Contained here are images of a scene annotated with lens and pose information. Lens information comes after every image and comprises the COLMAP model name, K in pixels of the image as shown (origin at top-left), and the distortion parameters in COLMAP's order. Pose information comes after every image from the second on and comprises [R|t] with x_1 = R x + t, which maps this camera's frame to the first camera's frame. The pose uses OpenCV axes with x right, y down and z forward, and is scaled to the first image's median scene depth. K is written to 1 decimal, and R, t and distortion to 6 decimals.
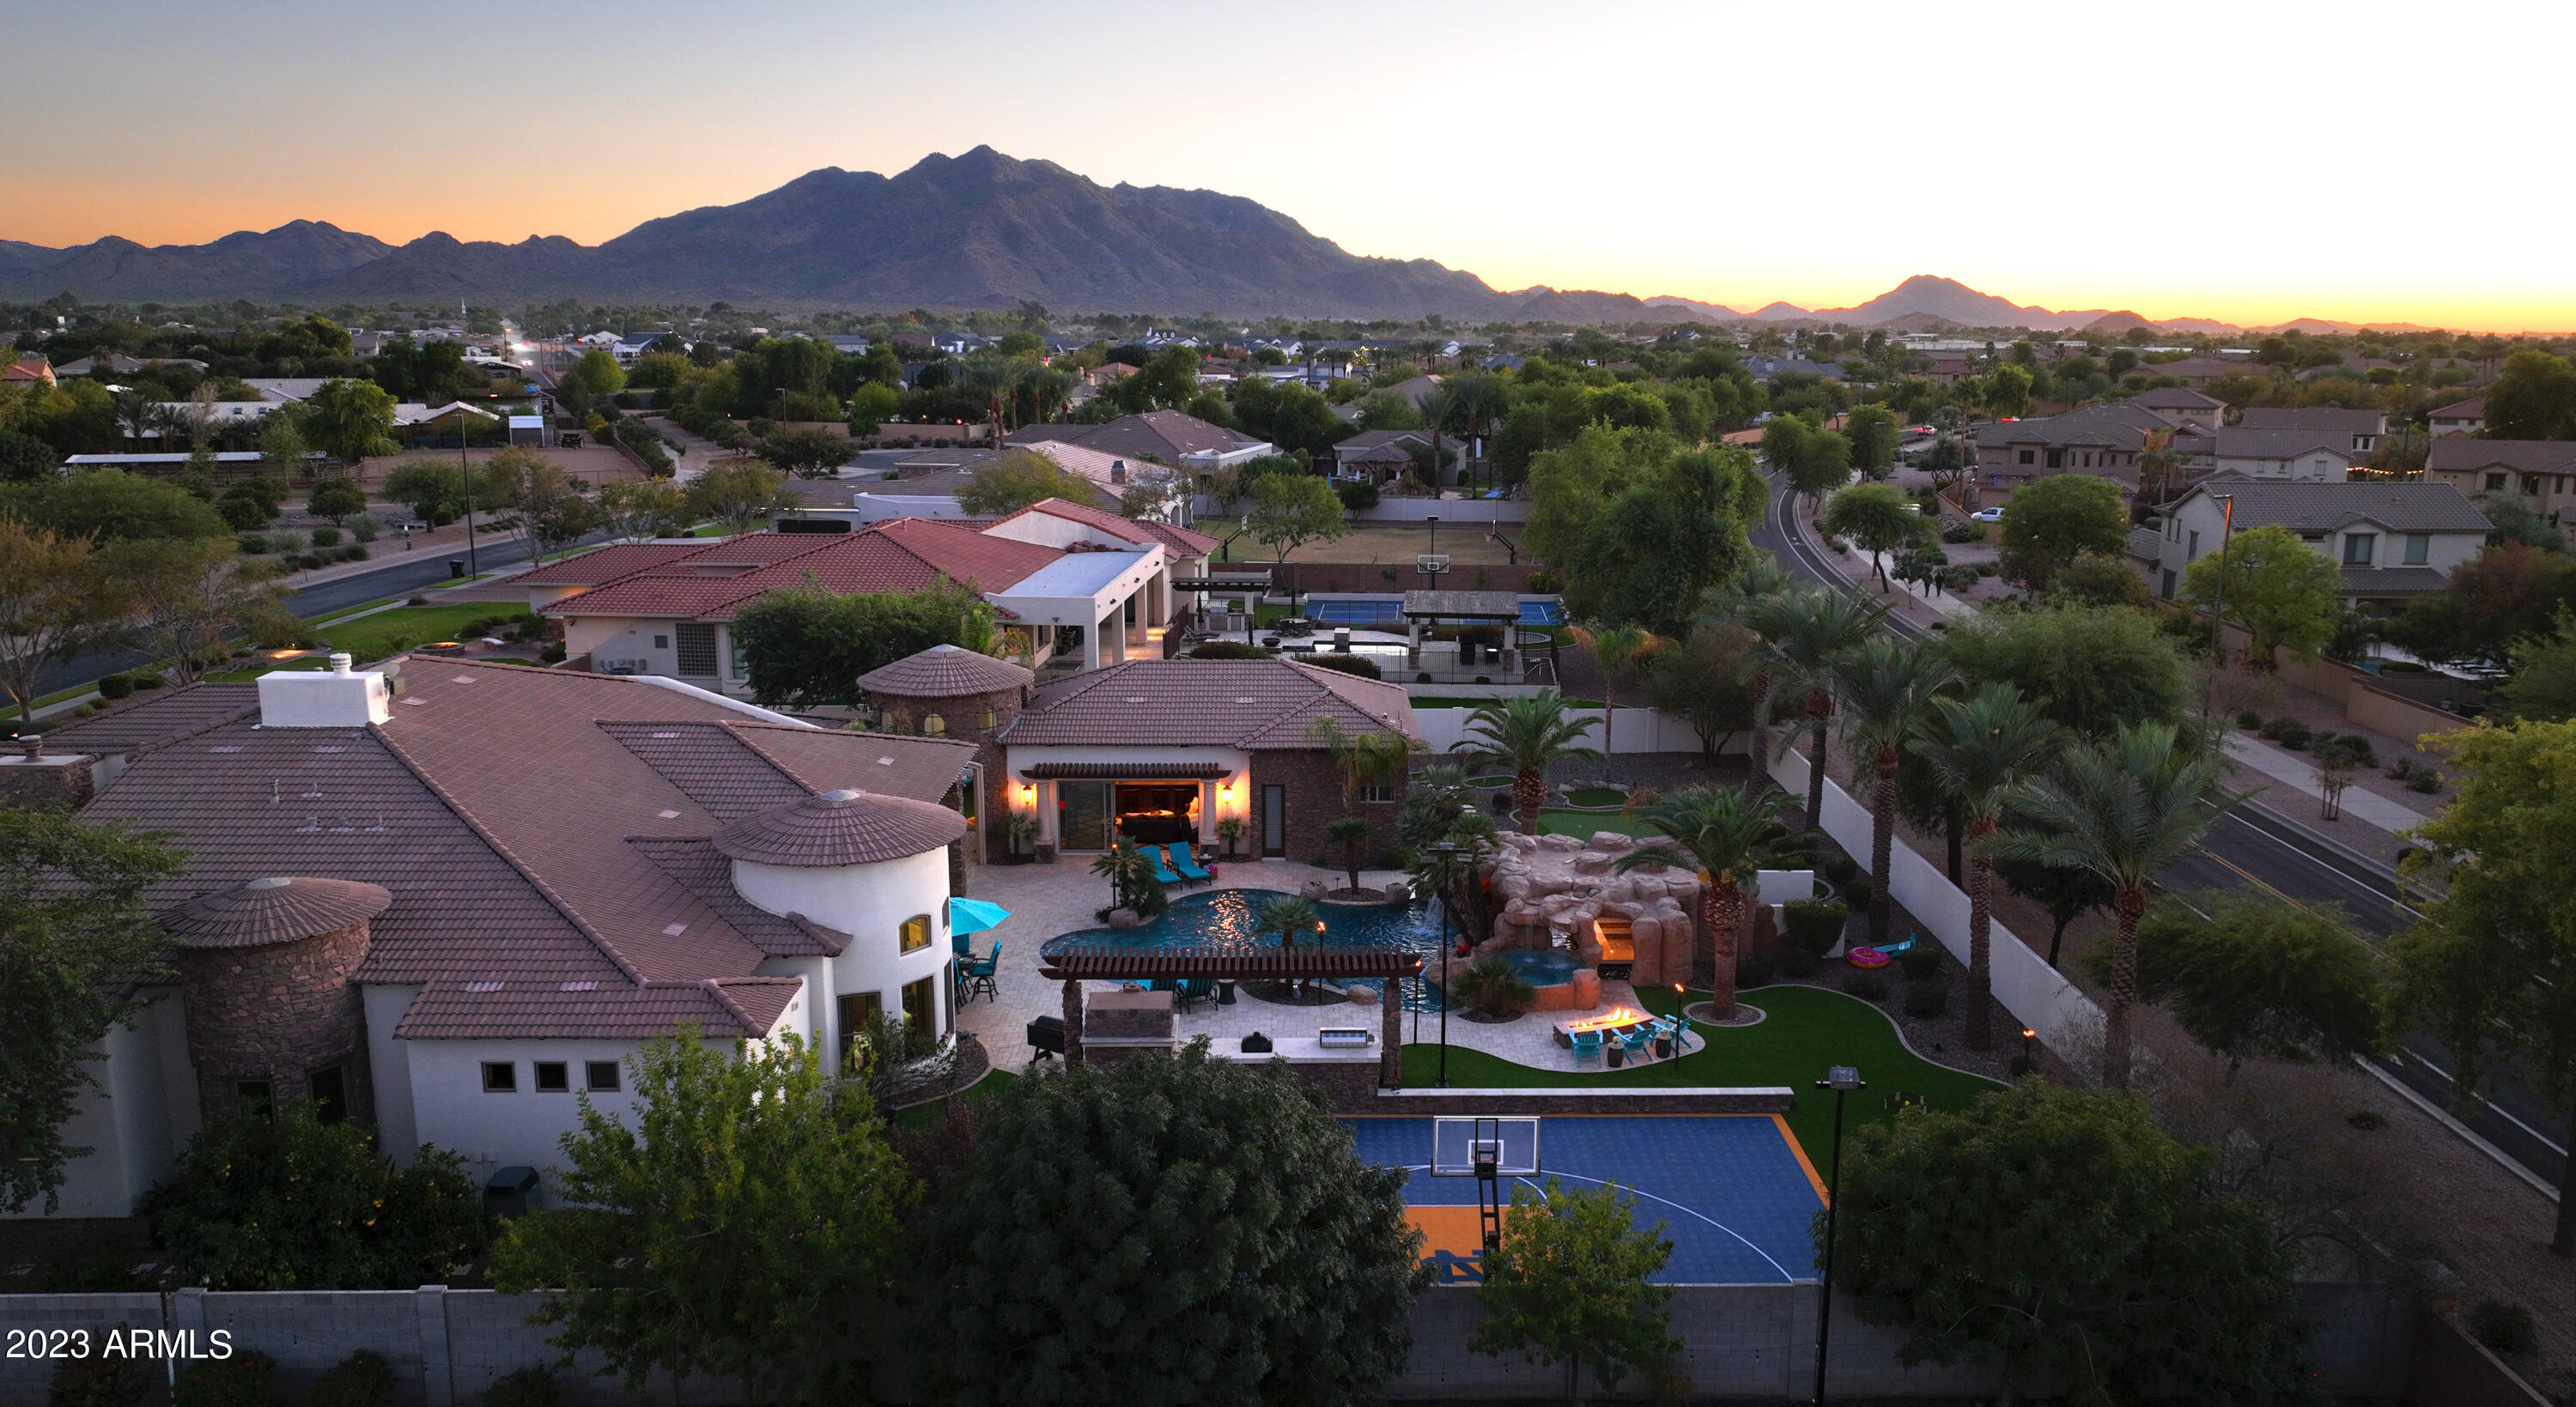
lens RADIAL K [[1890.5, 0, 1335.3], [0, 1890.5, 707.7], [0, 0, 1]] dist [0.002112, 0.001373]
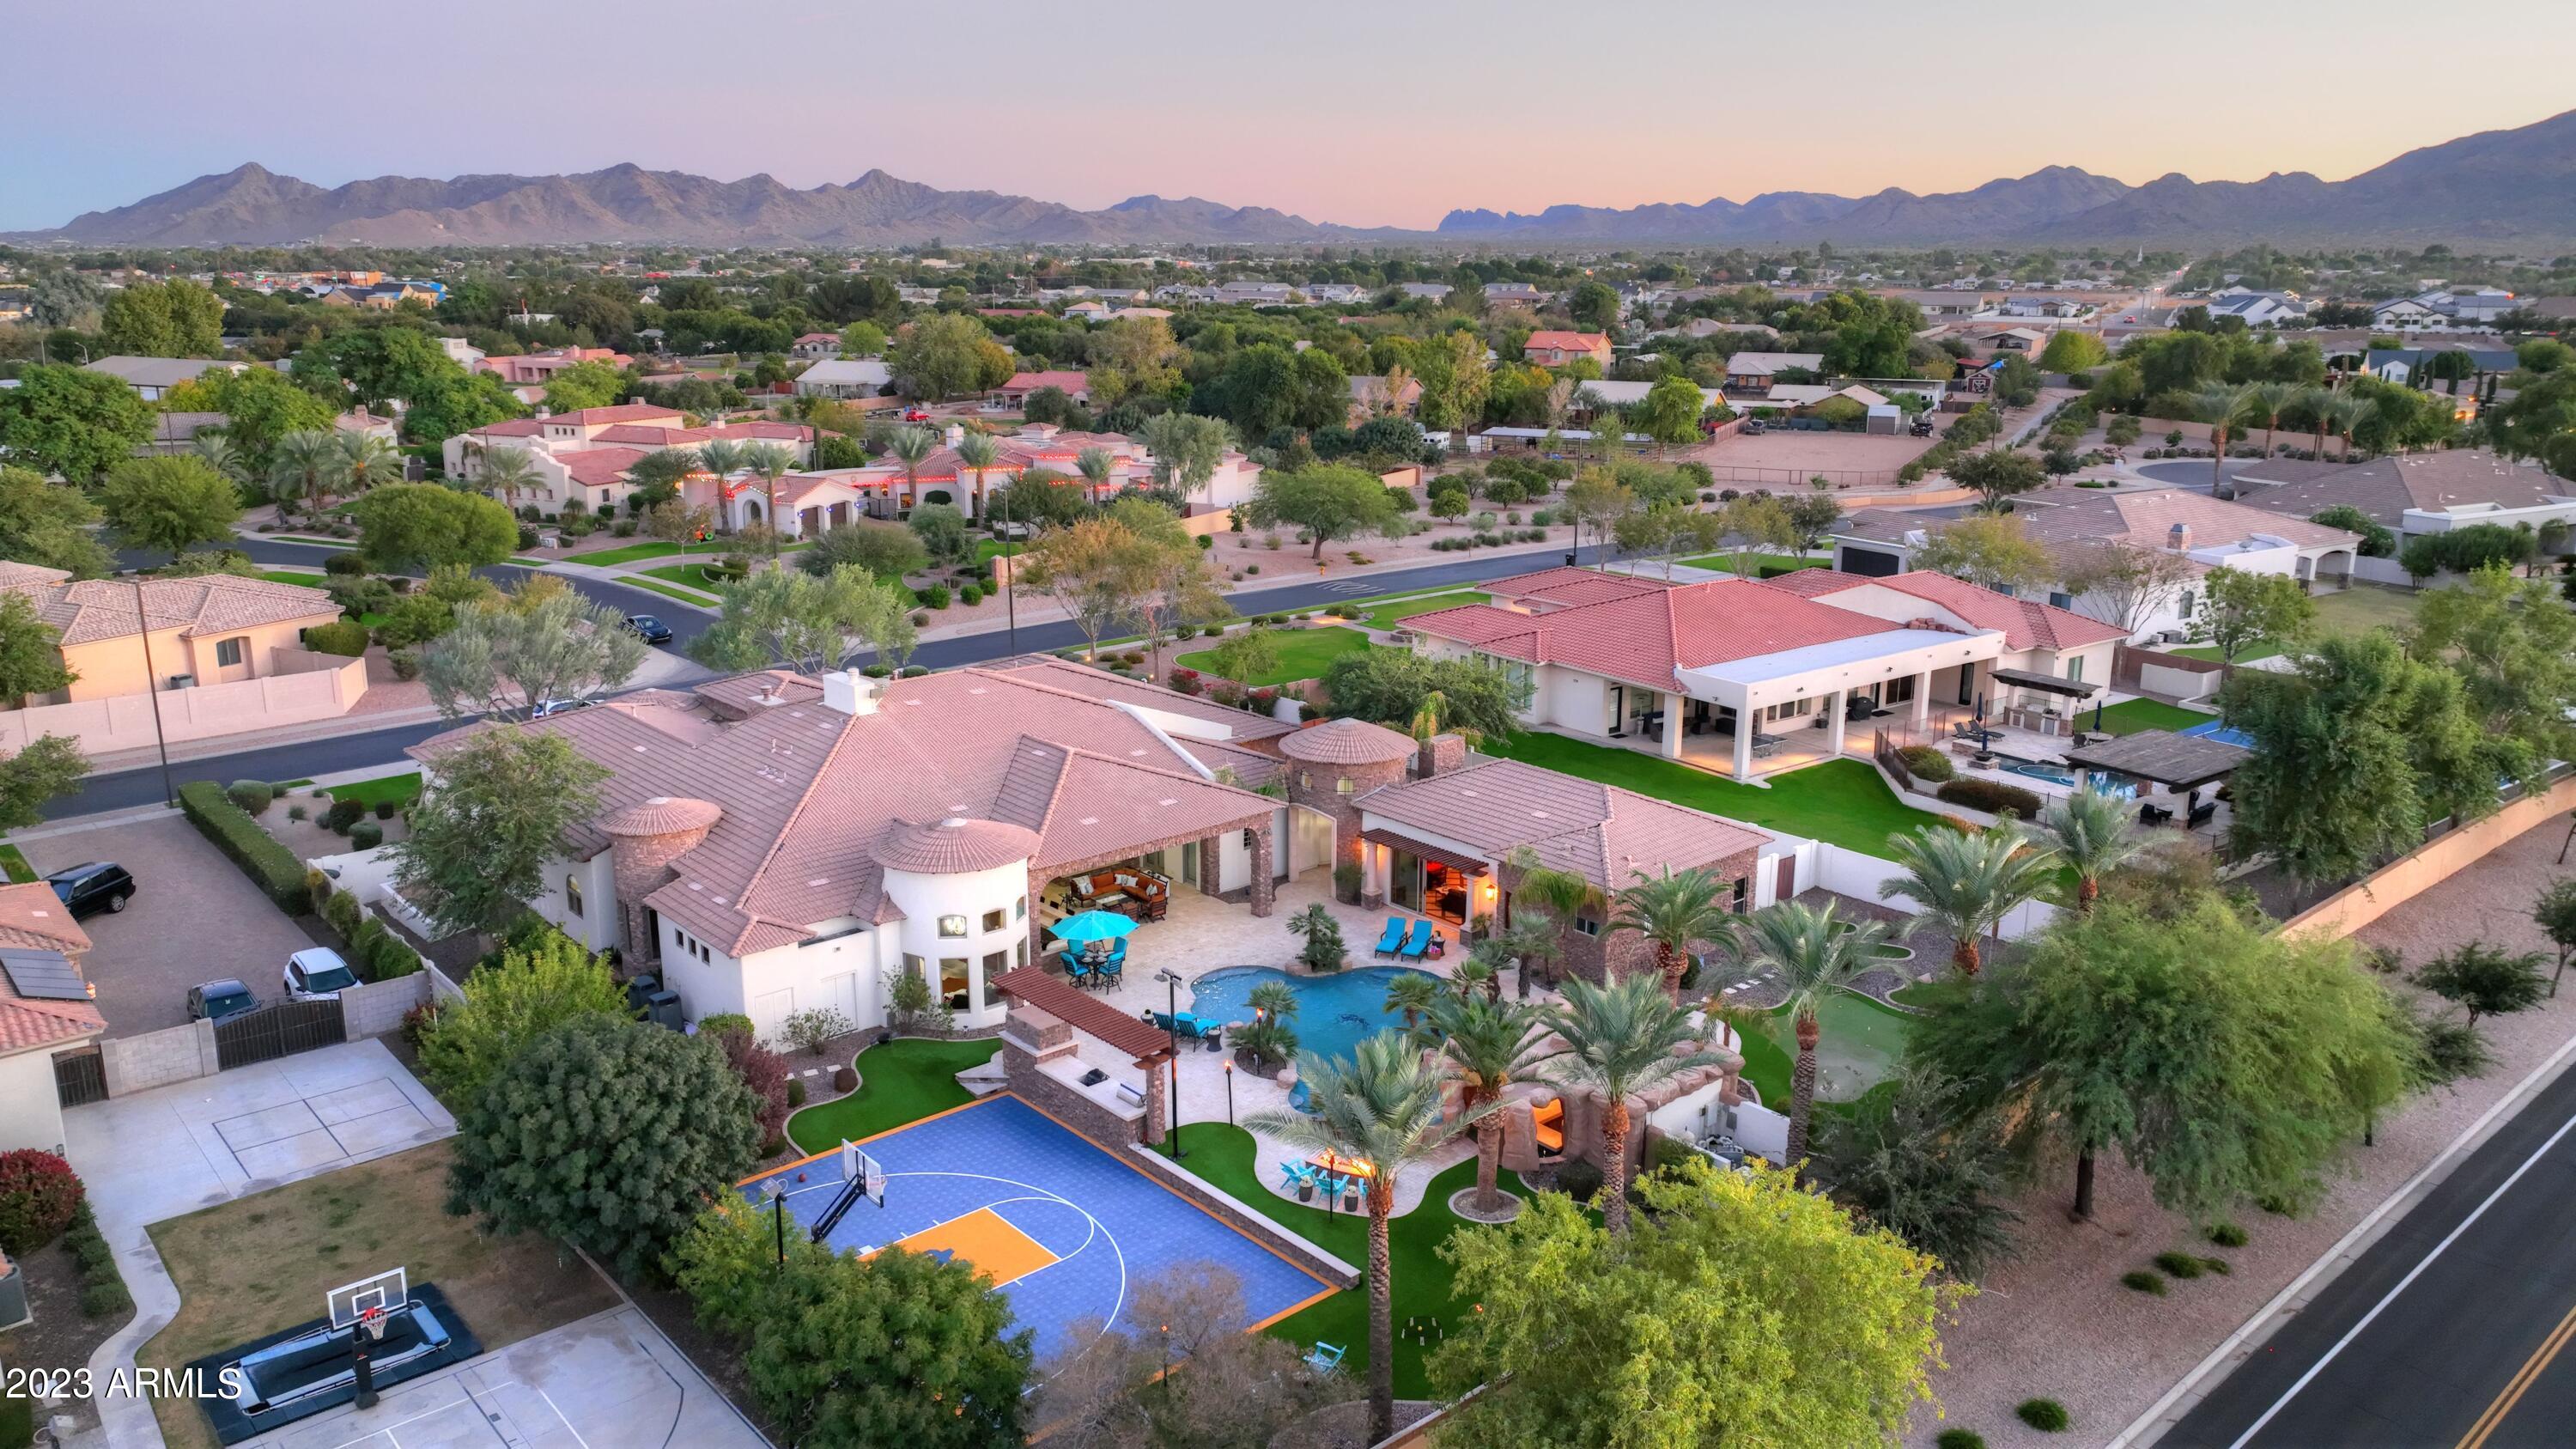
lens RADIAL K [[1846.4, 0, 1303.6], [0, 1846.4, 725.1], [0, 0, 1]] dist [0.004362, -0.004317]
pose [[0.650369, 0.184477, -0.736878, 0.388135], [-0.150883, 0.982106, 0.112700, -0.093338], [0.744483, 0.037886, 0.666566, 0.097848]]
